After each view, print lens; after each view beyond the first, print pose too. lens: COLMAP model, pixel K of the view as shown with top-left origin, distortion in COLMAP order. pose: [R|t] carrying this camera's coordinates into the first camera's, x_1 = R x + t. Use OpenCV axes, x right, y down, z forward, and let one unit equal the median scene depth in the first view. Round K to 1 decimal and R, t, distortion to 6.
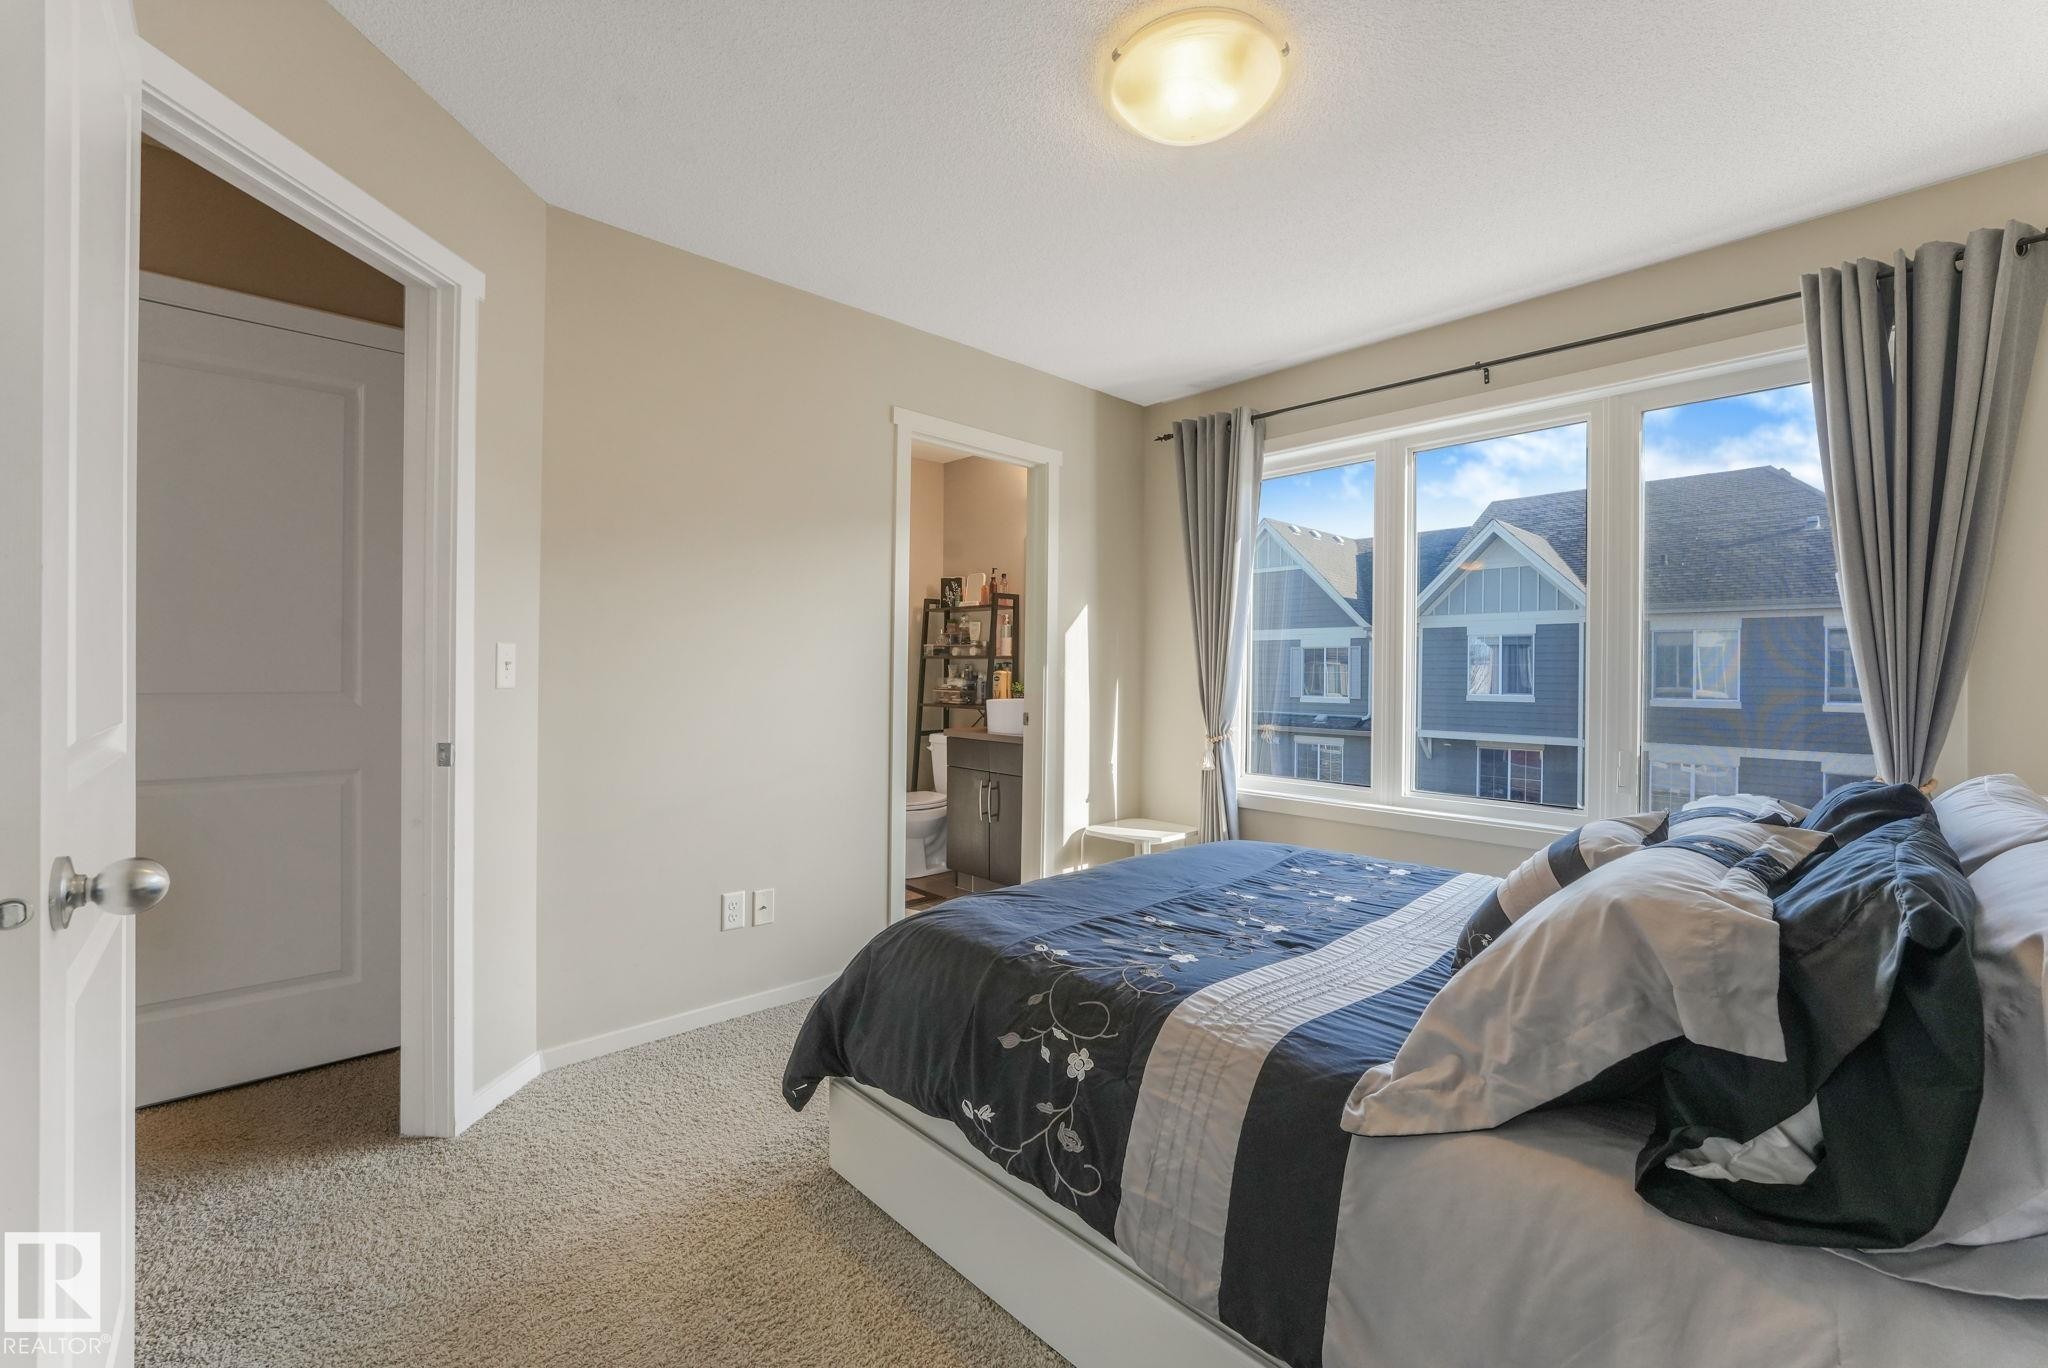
lens RADIAL K [[832.5, 0, 1024.0], [0, 832.5, 684.0], [0, 0, 1]] dist [-0.023683, 0.000178]
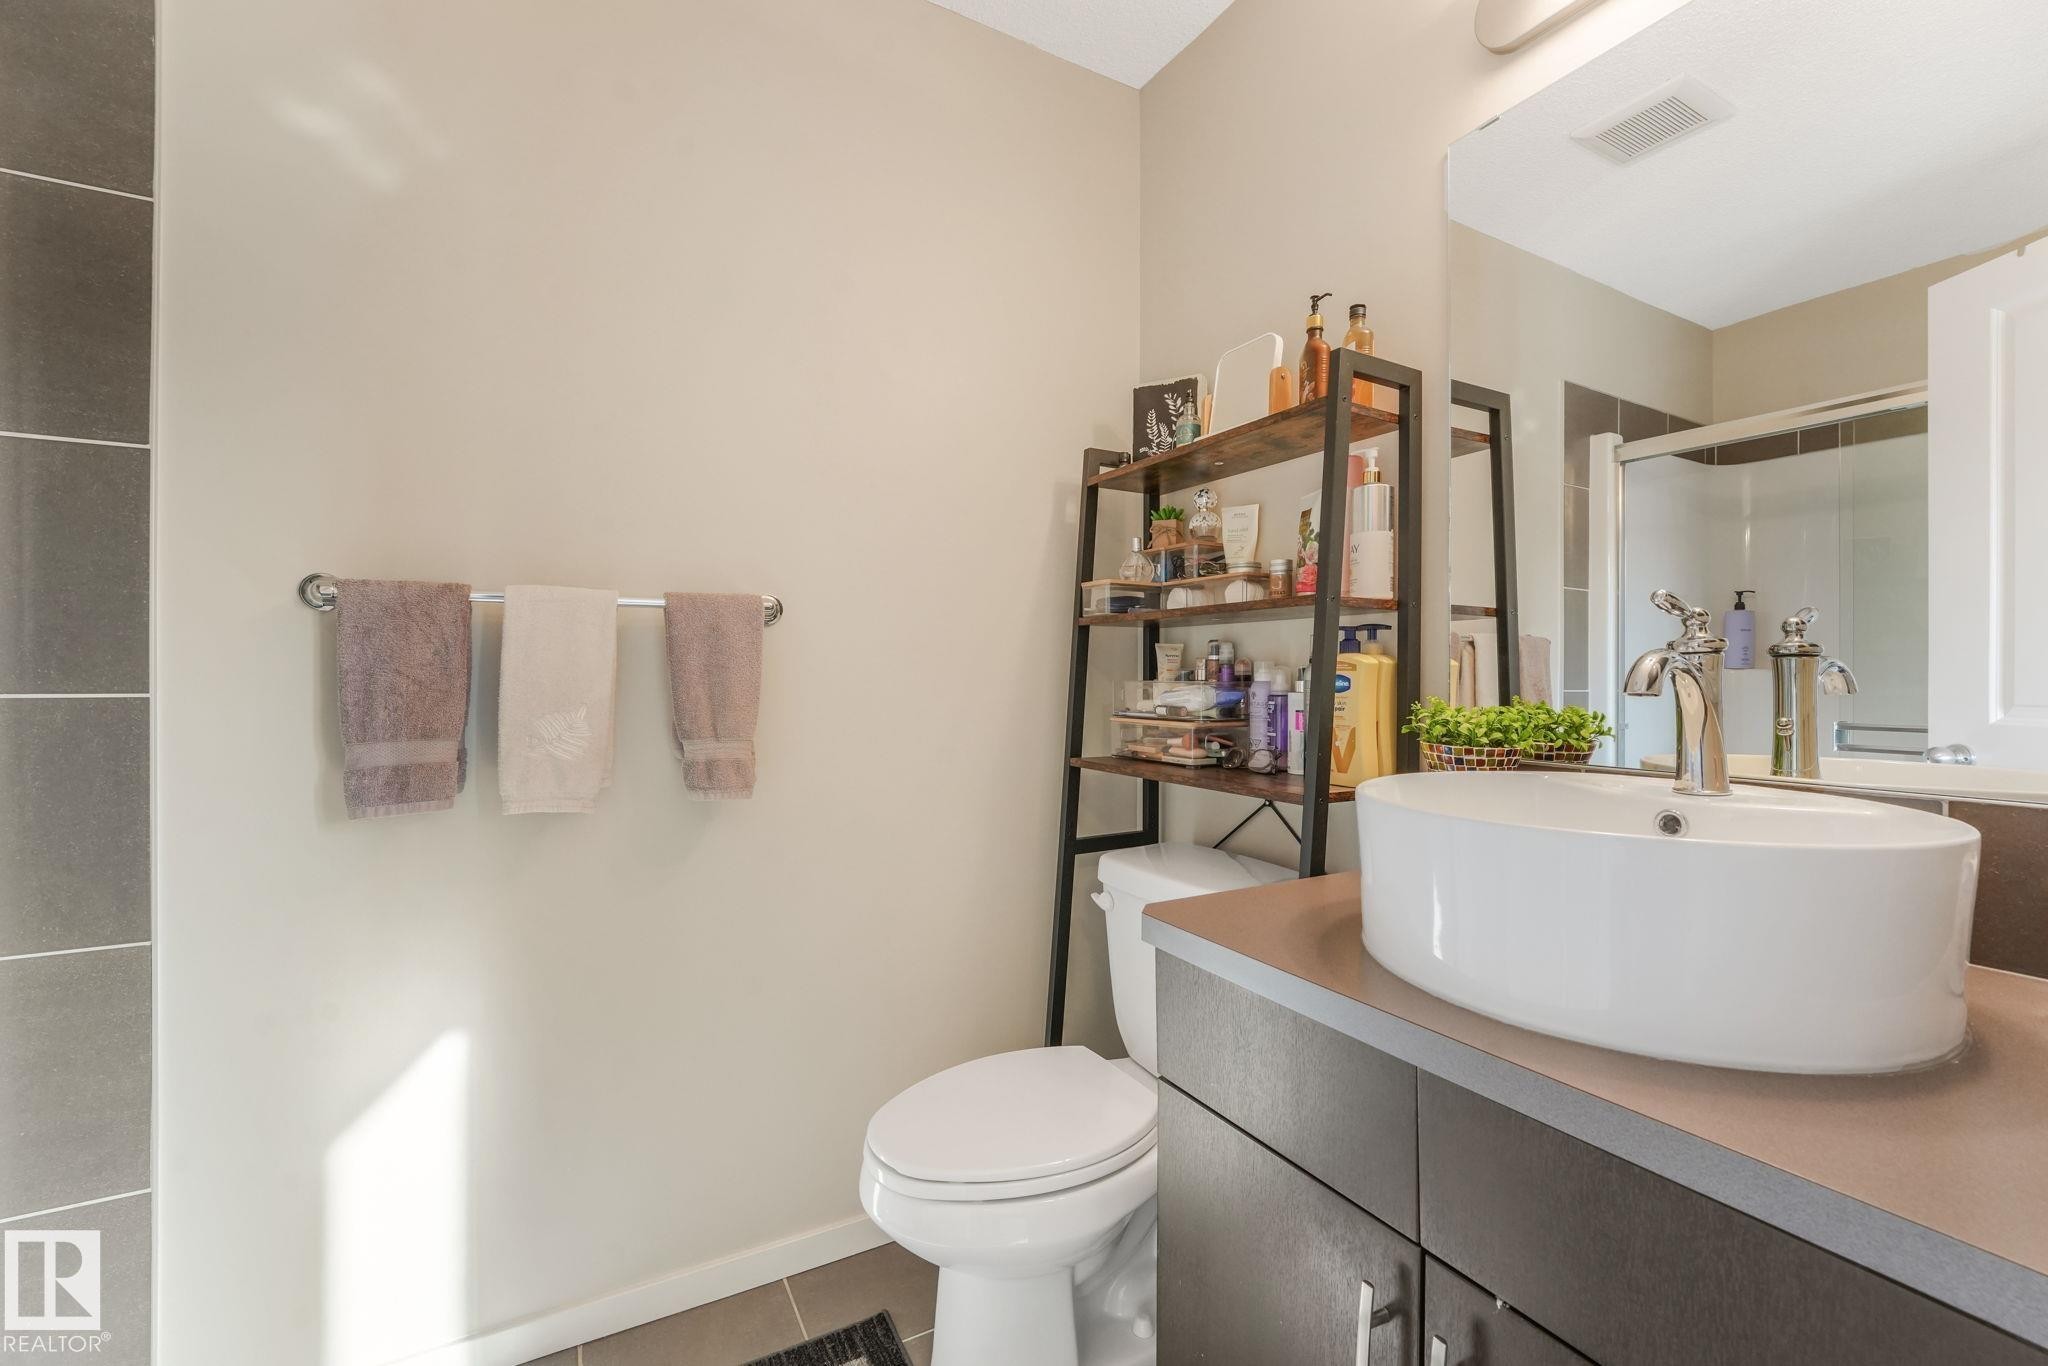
lens RADIAL K [[832.5, 0, 1024.0], [0, 832.5, 683.0], [0, 0, 1]] dist [-0.023683, 0.000178]
pose [[0.972344, -0.004259, -0.233514, -0.065171], [0.002888, 0.999977, -0.006212, -0.005081], [0.233535, 0.005365, 0.972334, 0.669021]]
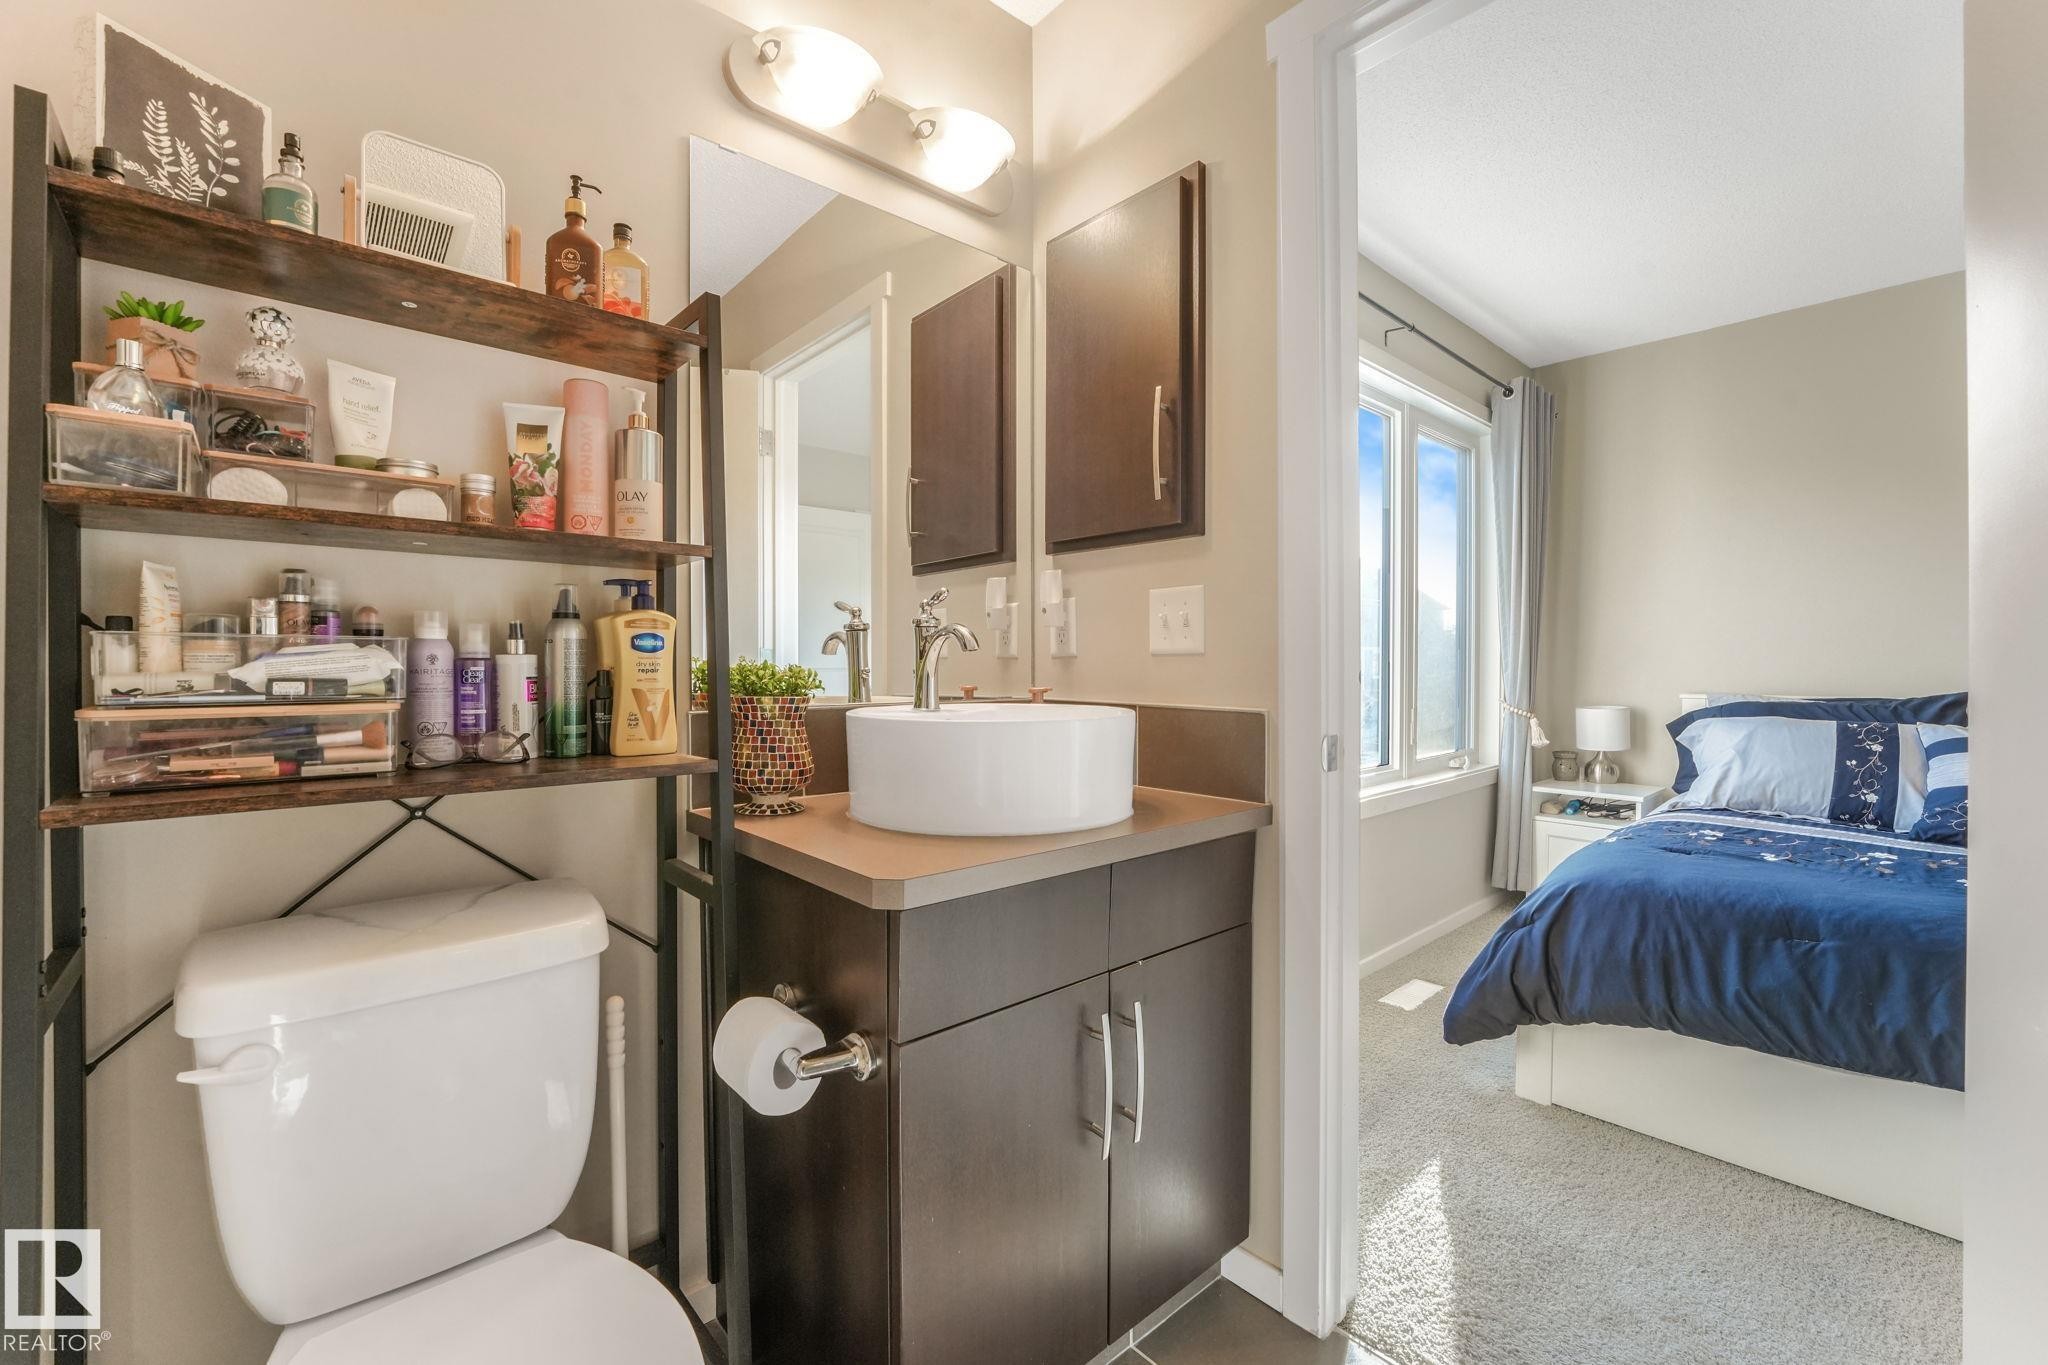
lens RADIAL K [[832.5, 0, 1024.0], [0, 832.5, 682.5], [0, 0, 1]] dist [-0.023683, 0.000178]
pose [[0.014399, -0.028770, 0.999482, -0.260144], [0.010663, 0.999534, 0.028618, -0.000671], [-0.999839, 0.010245, 0.014699, 0.829469]]
